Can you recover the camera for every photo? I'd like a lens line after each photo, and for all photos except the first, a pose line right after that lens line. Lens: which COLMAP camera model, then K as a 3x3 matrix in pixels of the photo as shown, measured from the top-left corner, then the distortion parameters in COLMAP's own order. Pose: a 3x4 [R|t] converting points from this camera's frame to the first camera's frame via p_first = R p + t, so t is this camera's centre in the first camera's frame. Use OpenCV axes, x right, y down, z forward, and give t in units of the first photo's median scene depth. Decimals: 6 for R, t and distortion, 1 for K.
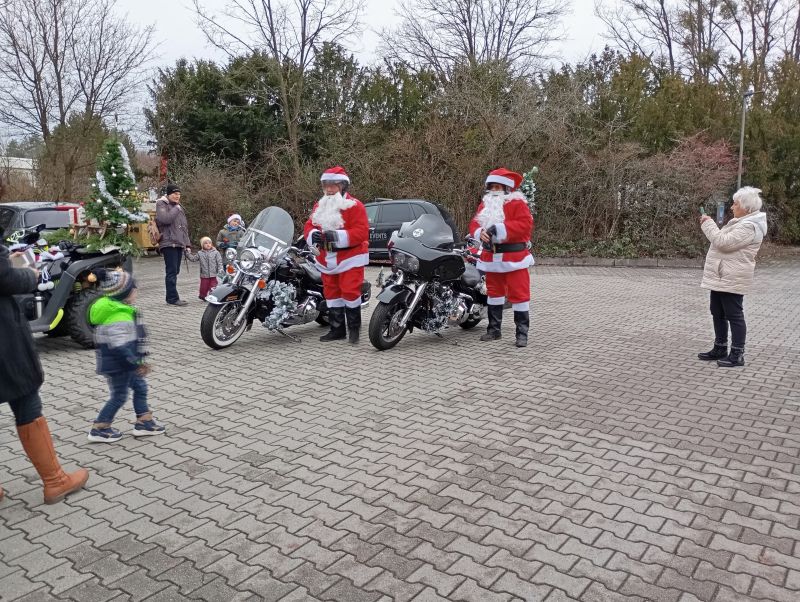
lens RADIAL K [[654.5, 0, 400.0], [0, 654.5, 301.0], [0, 0, 1]] dist [0.067607, -0.079918]
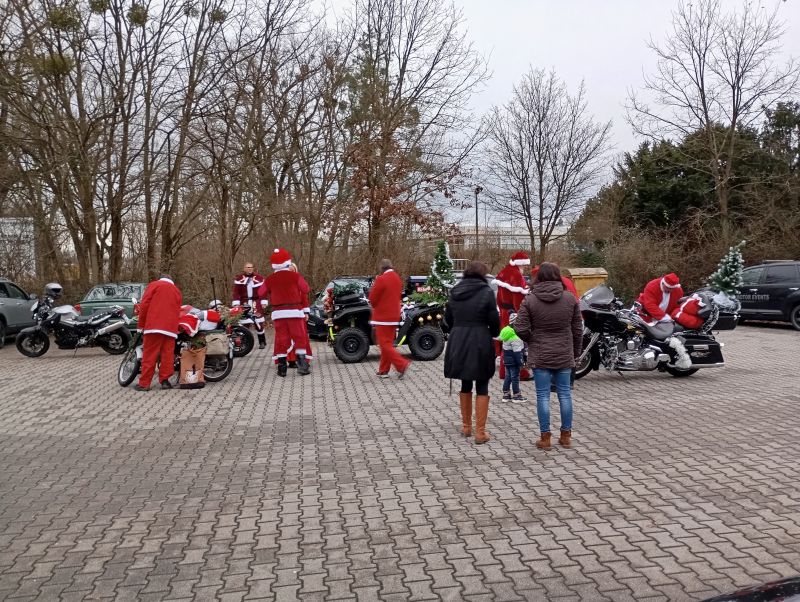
lens RADIAL K [[654.5, 0, 400.0], [0, 654.5, 301.0], [0, 0, 1]] dist [0.067607, -0.079918]
pose [[0.697609, 0.017744, -0.716259, 0.713431], [-0.079945, 0.995378, -0.053204, 0.011126], [0.712004, 0.094377, 0.695804, -0.243624]]
